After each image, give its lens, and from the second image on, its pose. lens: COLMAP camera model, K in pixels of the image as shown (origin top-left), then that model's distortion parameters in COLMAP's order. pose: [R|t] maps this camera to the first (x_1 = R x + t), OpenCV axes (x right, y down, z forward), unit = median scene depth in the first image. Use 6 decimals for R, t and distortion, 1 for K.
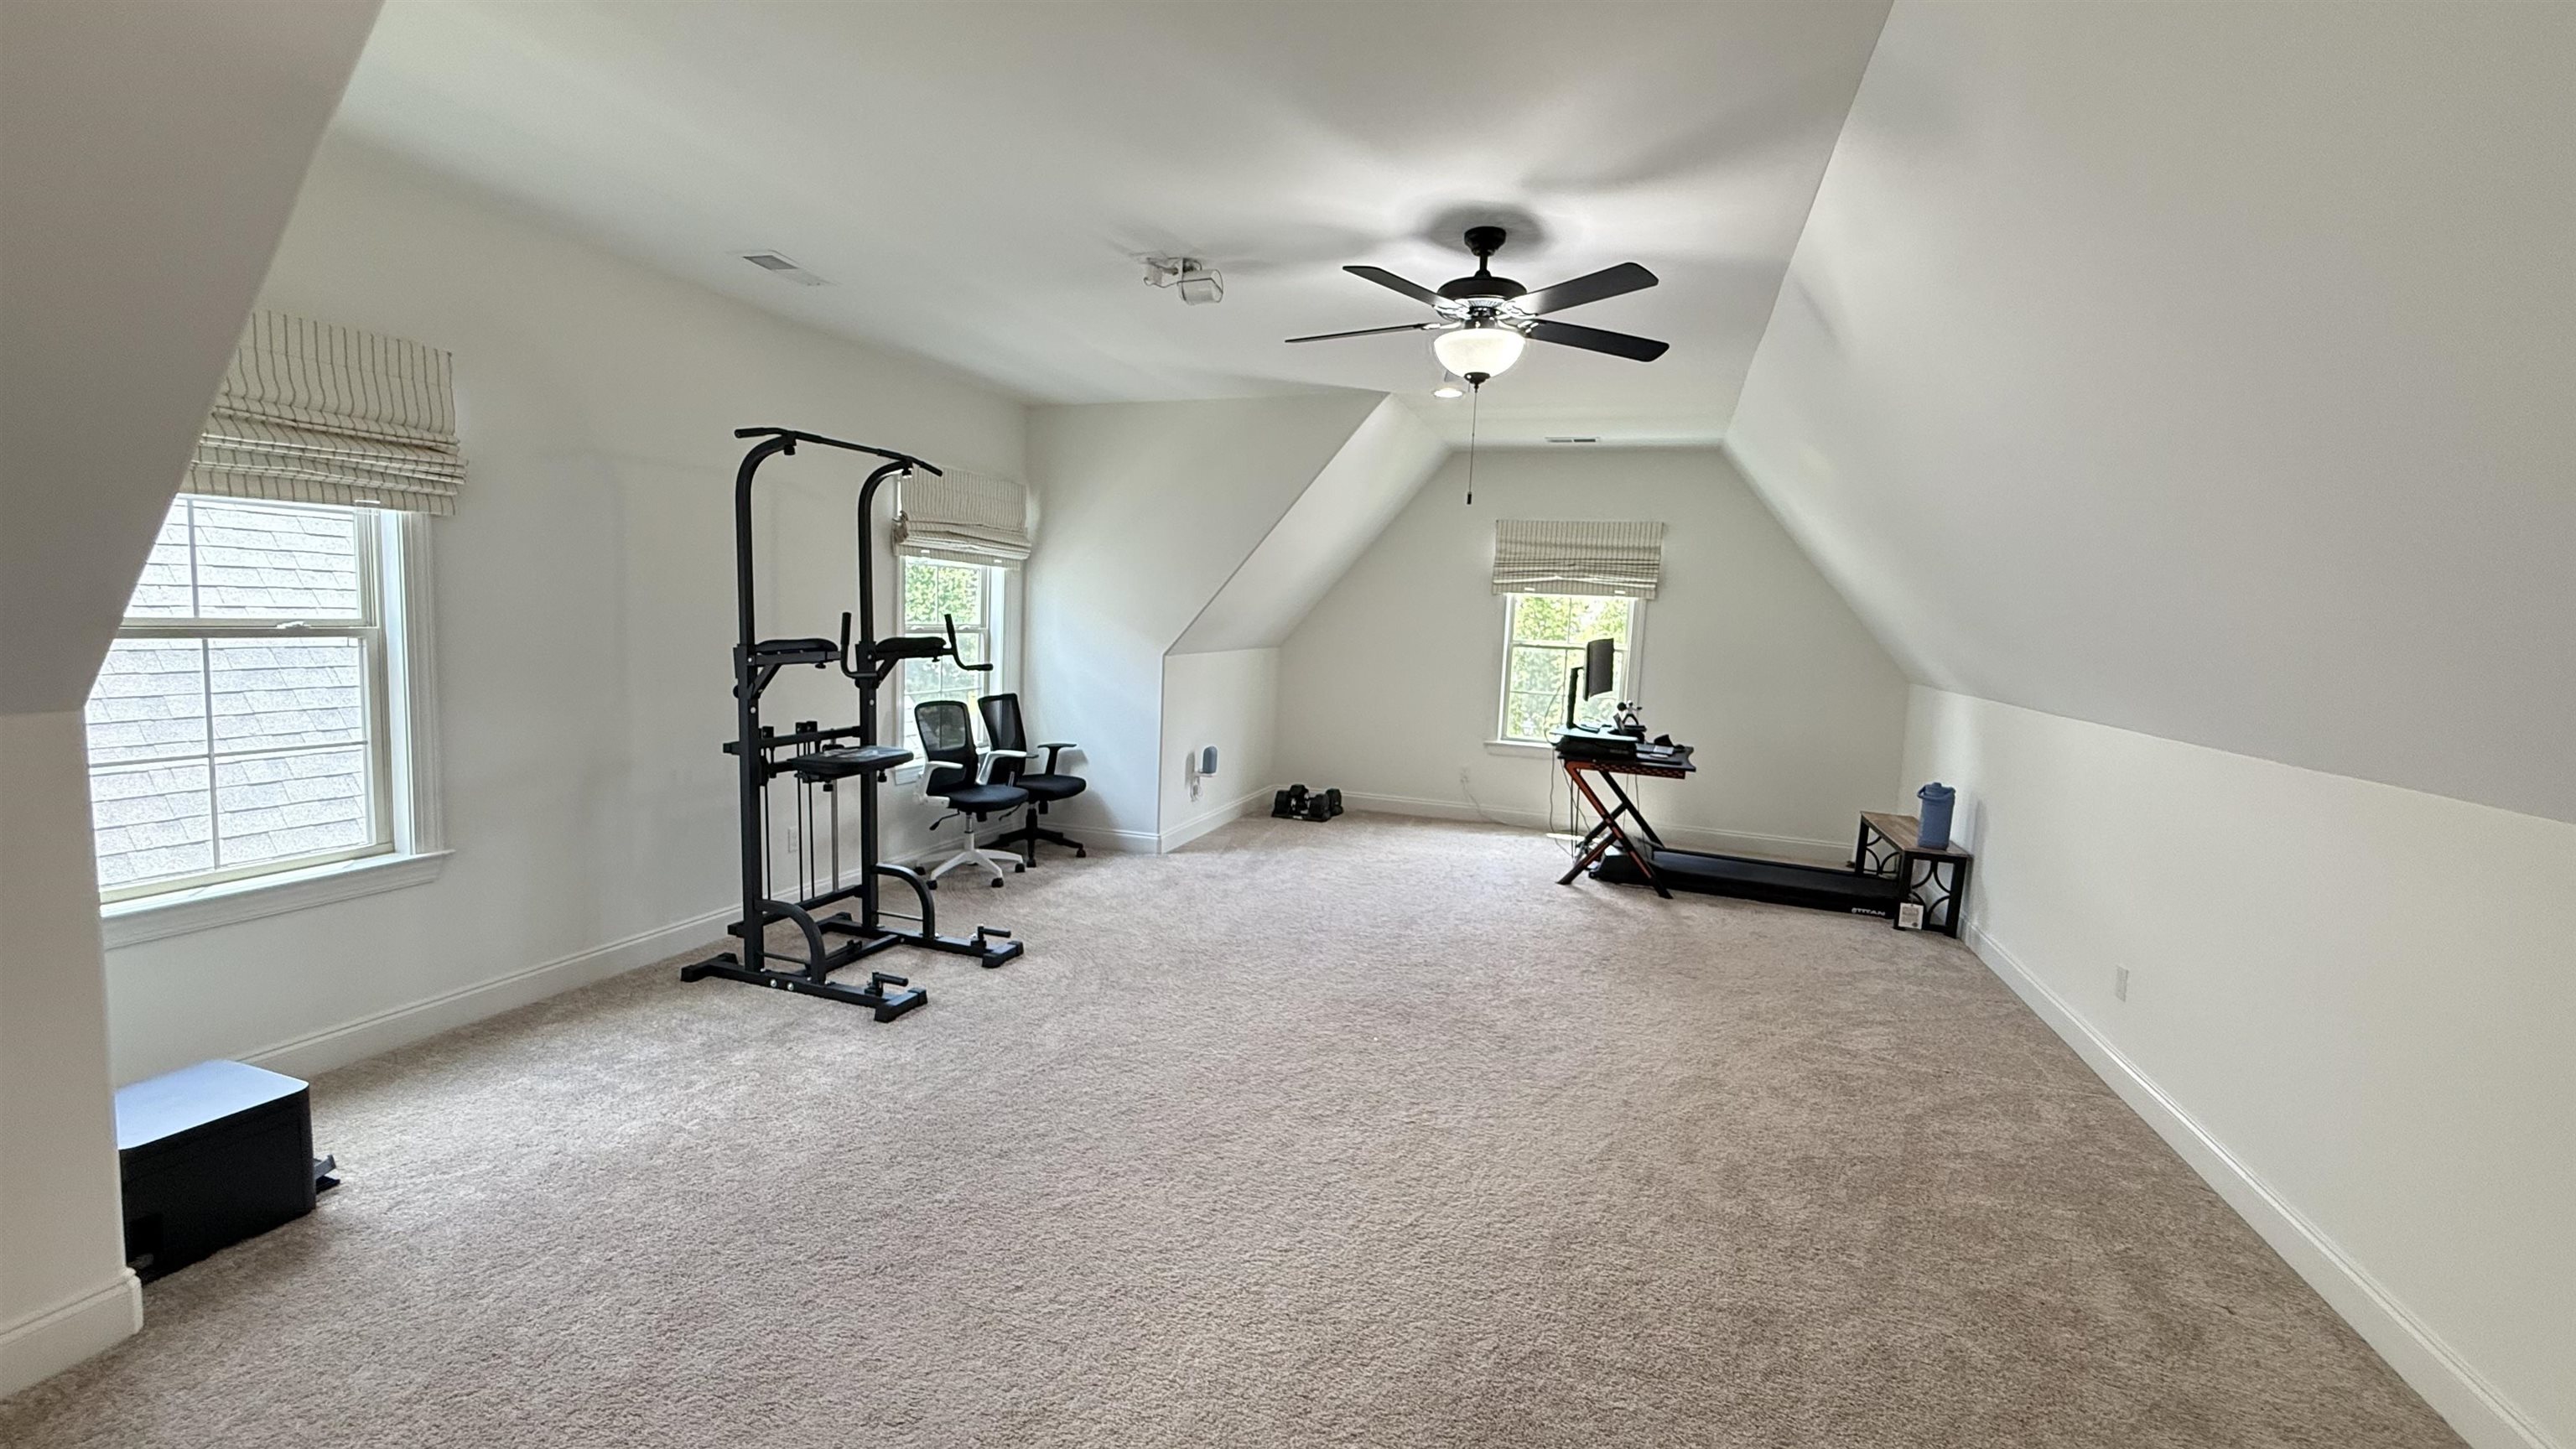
lens RADIAL K [[1036.6, 0, 1285.2], [0, 1036.6, 724.6], [0, 0, 1]] dist [0.000389, 0.000502]
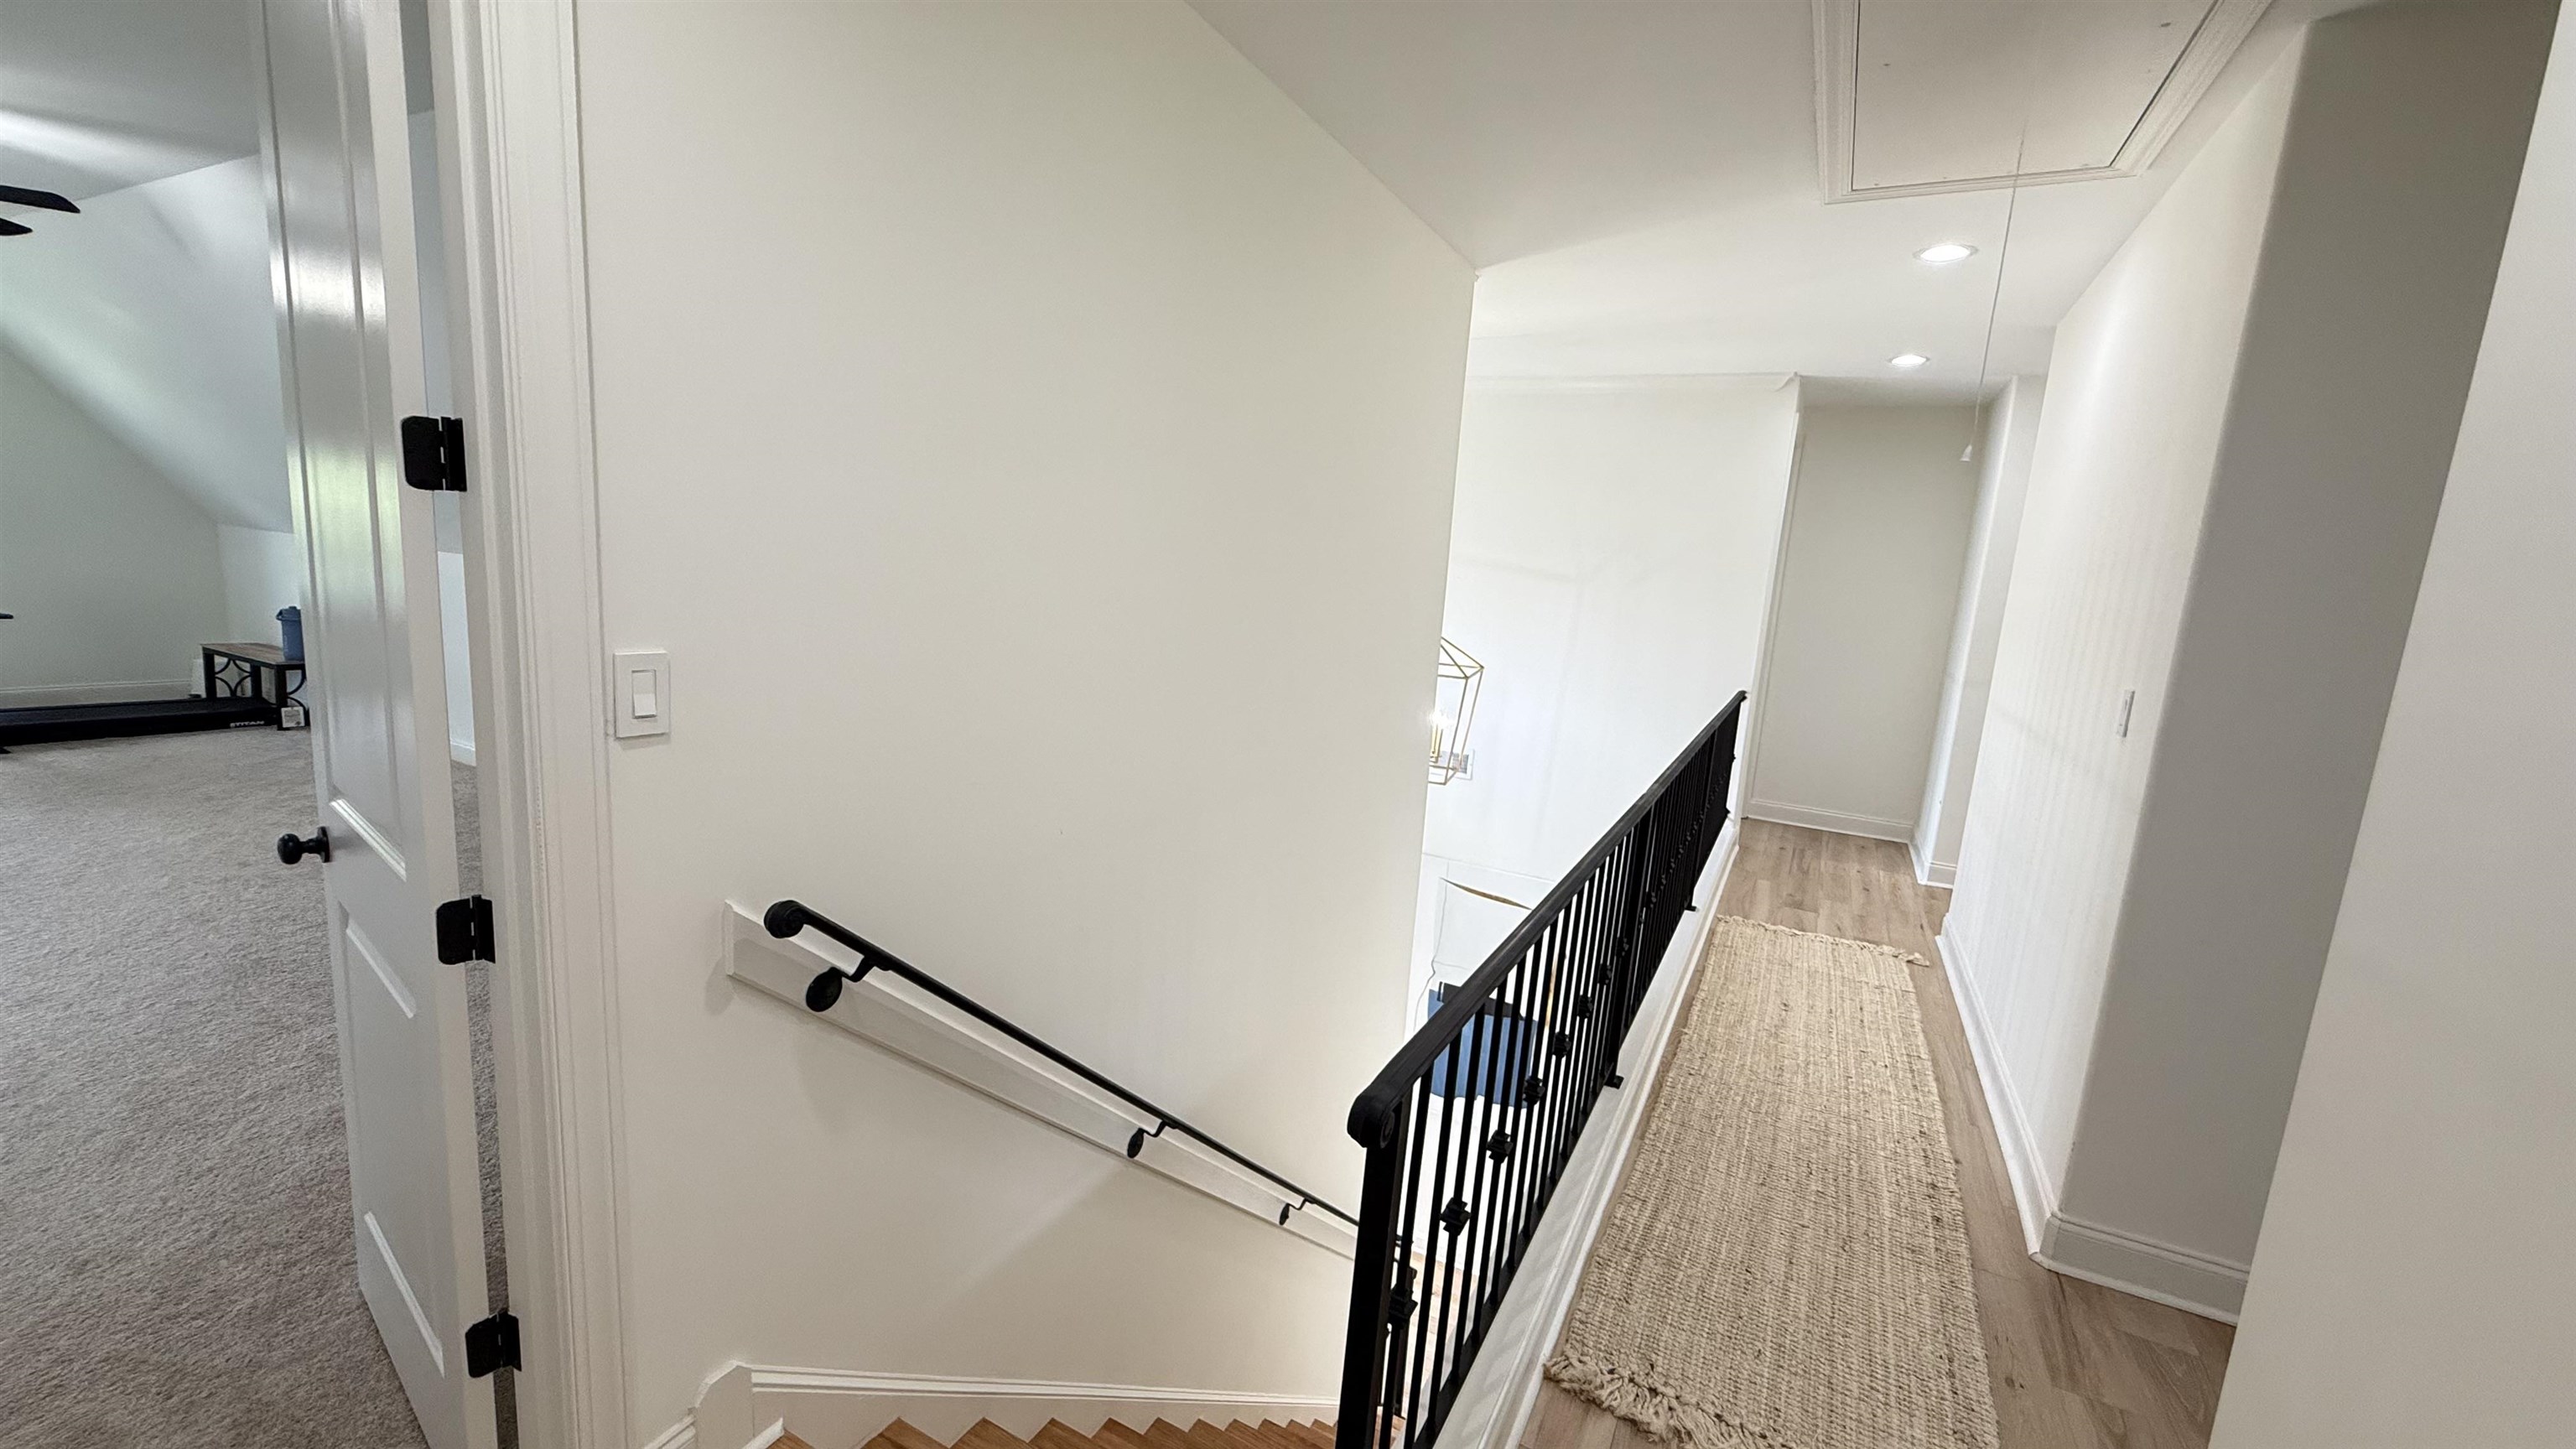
lens RADIAL K [[1036.6, 0, 1284.1], [0, 1036.6, 732.9], [0, 0, 1]] dist [0.000389, 0.000502]
pose [[0.155864, -0.199864, 0.967347, -0.397806], [0.042950, 0.979761, 0.195508, 0.013433], [-0.986844, 0.011075, 0.161293, -0.347111]]
